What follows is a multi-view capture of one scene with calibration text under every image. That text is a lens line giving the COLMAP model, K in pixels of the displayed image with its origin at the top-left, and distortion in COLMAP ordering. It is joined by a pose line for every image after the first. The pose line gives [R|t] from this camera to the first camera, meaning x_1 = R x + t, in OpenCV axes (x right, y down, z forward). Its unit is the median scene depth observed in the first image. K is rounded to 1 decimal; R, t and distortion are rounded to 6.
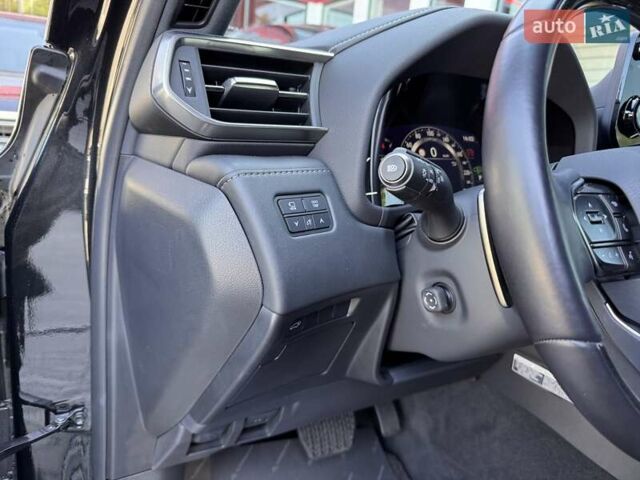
lens RADIAL K [[483.5, 0, 343.2], [0, 483.5, 239.1], [0, 0, 1]] dist [-0.052085, -0.012113]
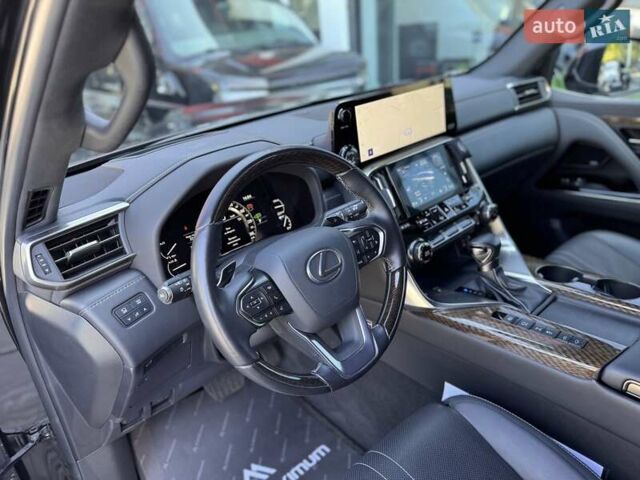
lens RADIAL K [[447.3, 0, 321.3], [0, 447.3, 240.9], [0, 0, 1]] dist [0.046507, -0.075804]
pose [[0.966366, -0.239040, 0.094847, 0.389997], [0.217773, 0.956808, 0.192597, -0.365085], [-0.136789, -0.165464, 0.976683, -0.561425]]
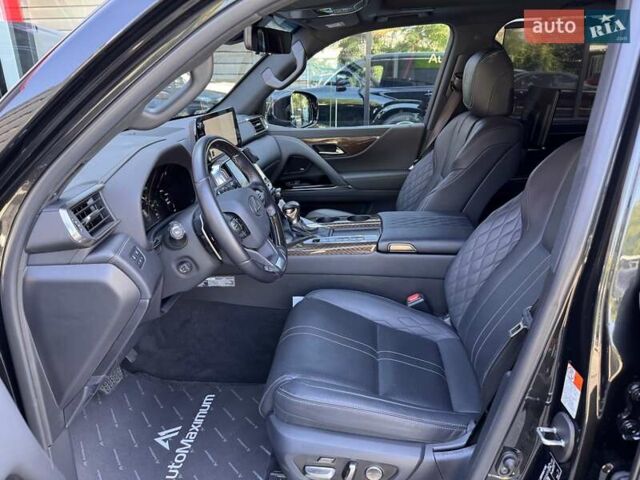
lens RADIAL K [[447.3, 0, 321.3], [0, 447.3, 240.9], [0, 0, 1]] dist [0.046507, -0.075804]
pose [[0.589939, -0.376603, 0.714242, -0.849000], [0.273639, 0.925471, 0.261962, -0.358666], [-0.759667, 0.040903, 0.649025, -0.897964]]
